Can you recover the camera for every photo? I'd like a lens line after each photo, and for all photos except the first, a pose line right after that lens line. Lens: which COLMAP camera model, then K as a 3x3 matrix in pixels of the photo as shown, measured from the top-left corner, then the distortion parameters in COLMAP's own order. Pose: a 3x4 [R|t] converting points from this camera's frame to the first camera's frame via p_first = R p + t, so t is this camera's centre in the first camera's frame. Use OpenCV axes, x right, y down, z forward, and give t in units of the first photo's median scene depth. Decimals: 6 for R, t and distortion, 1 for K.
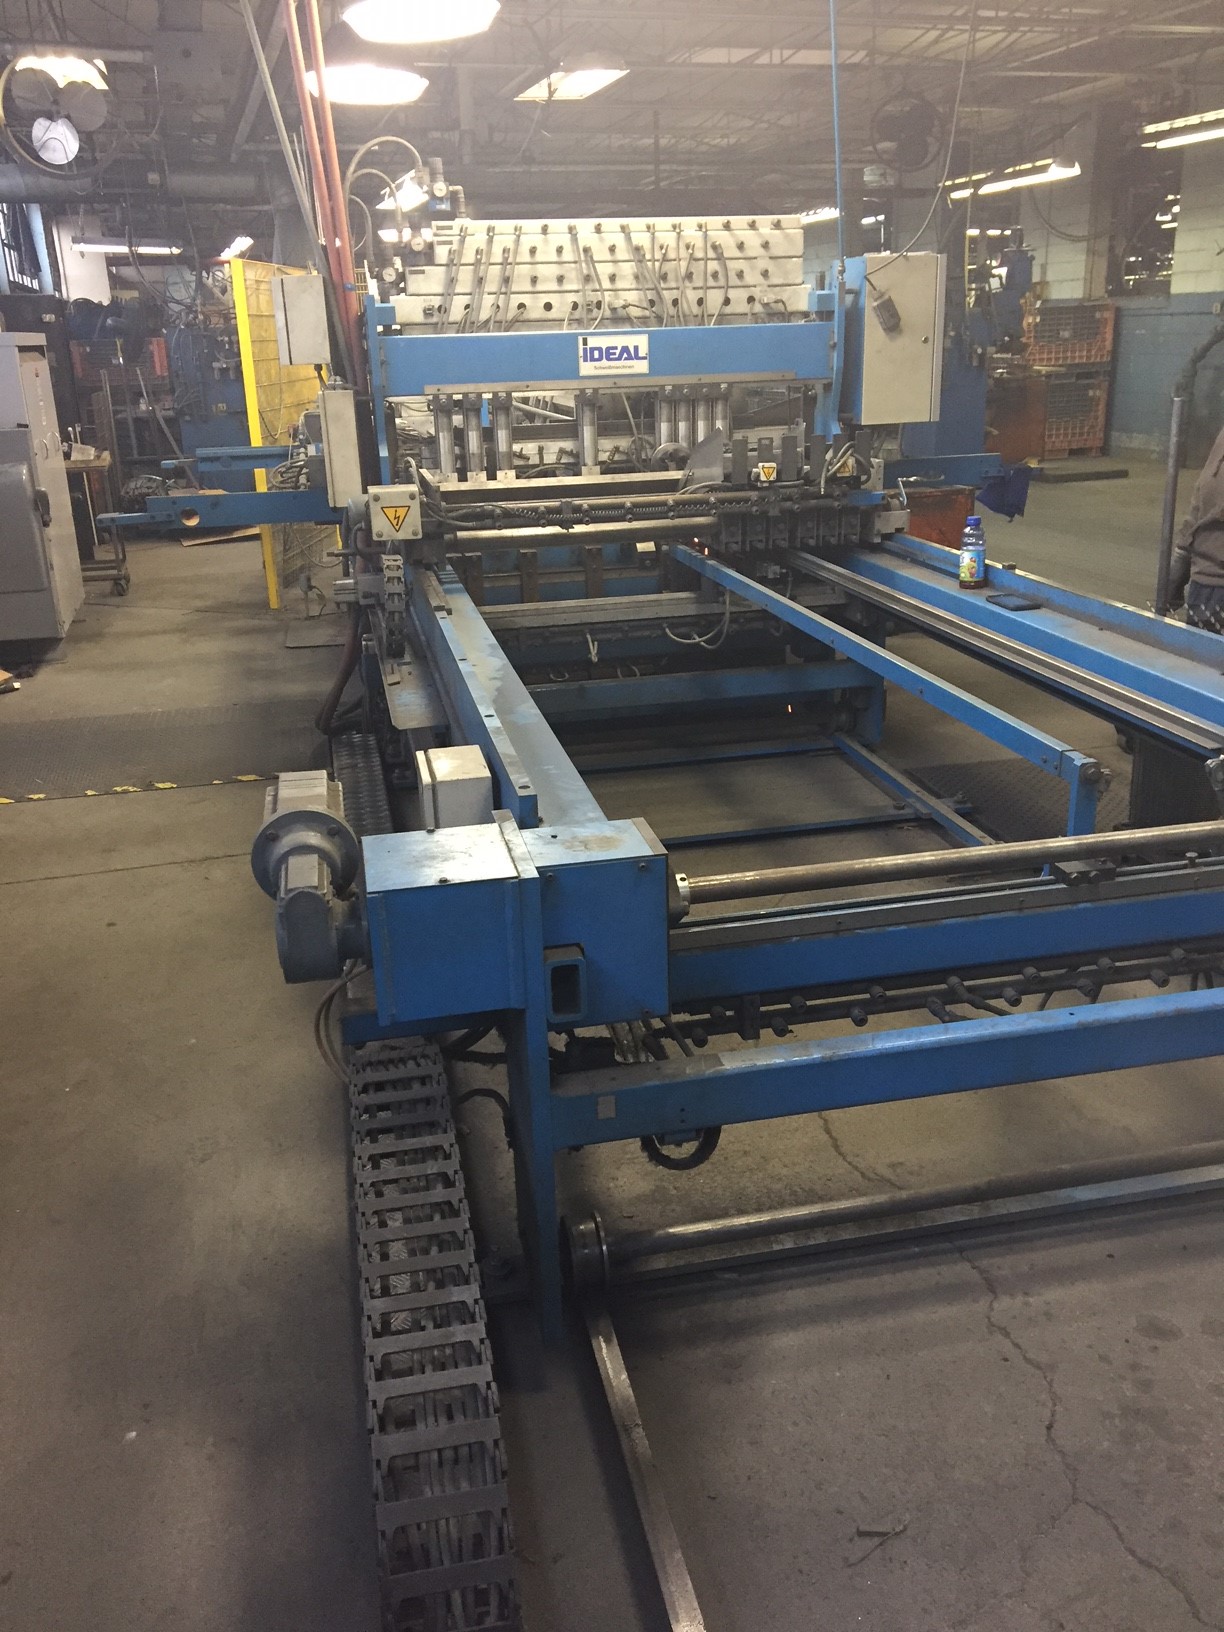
lens RADIAL K [[1360.7, 0, 617.3], [0, 1360.7, 838.6], [0, 0, 1]] dist [0.037947, -0.062854]
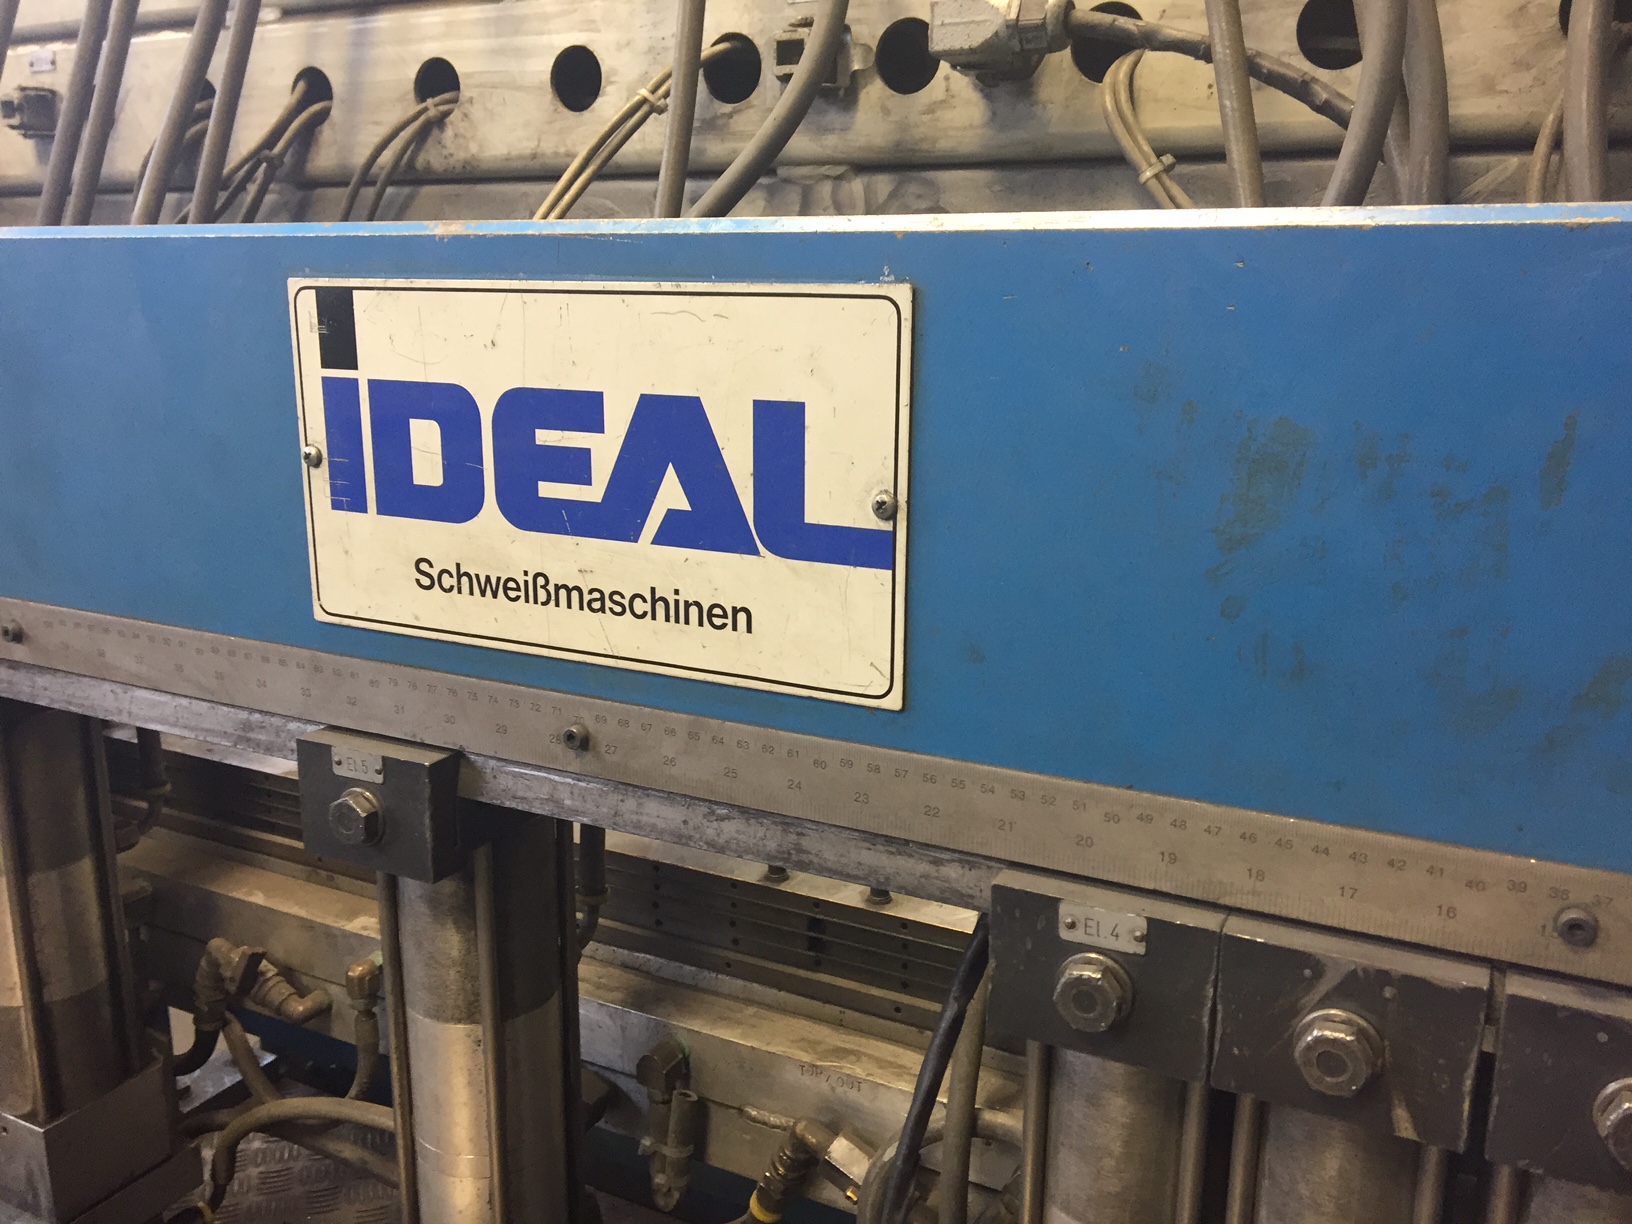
lens RADIAL K [[1360.7, 0, 828.9], [0, 1360.7, 605.6], [0, 0, 1]] dist [0.037947, -0.062854]
pose [[0.782345, 0.178774, -0.596638, 0.069167], [-0.245895, 0.968763, -0.032156, -0.340486], [0.572252, 0.171867, 0.801866, 0.918591]]
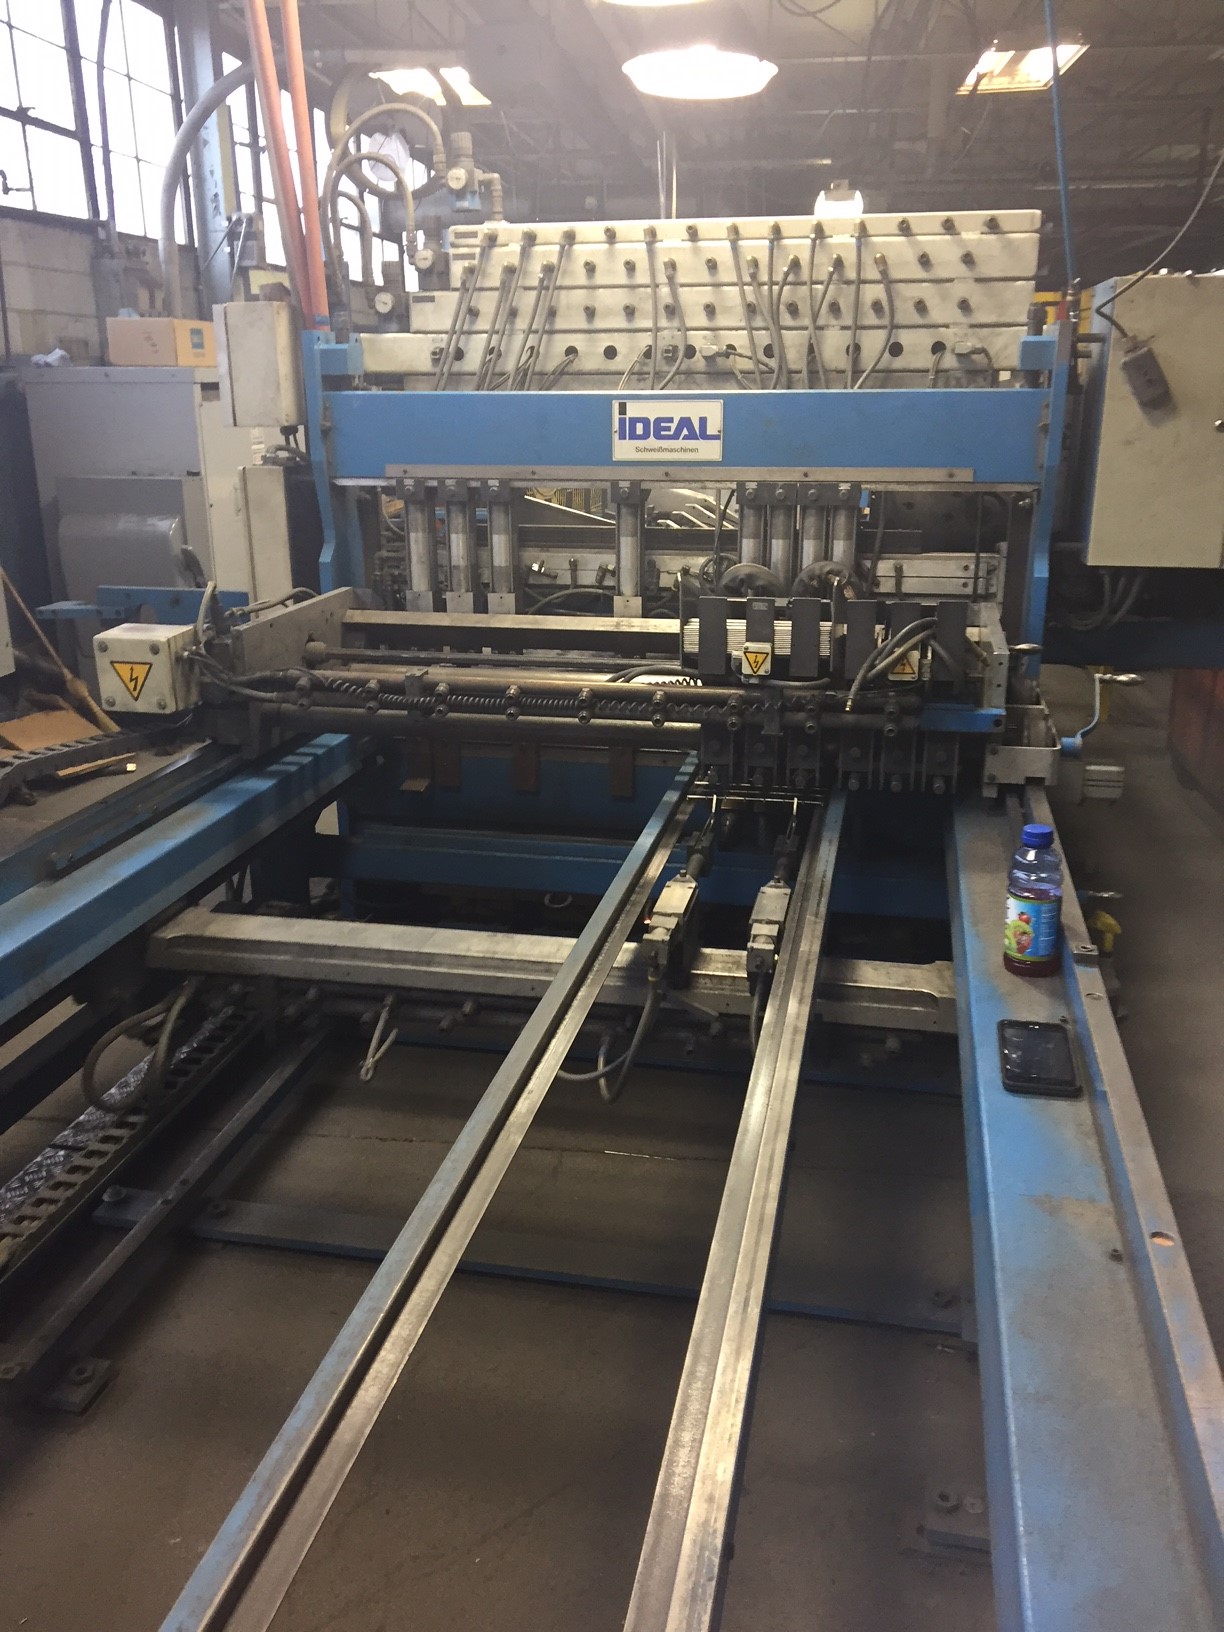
lens RADIAL K [[1360.7, 0, 617.3], [0, 1360.7, 838.6], [0, 0, 1]] dist [0.037947, -0.062854]
pose [[0.916519, 0.152393, -0.369824, 0.235167], [-0.160707, 0.986966, 0.008426, -0.165729], [0.366288, 0.051711, 0.929063, 0.405352]]
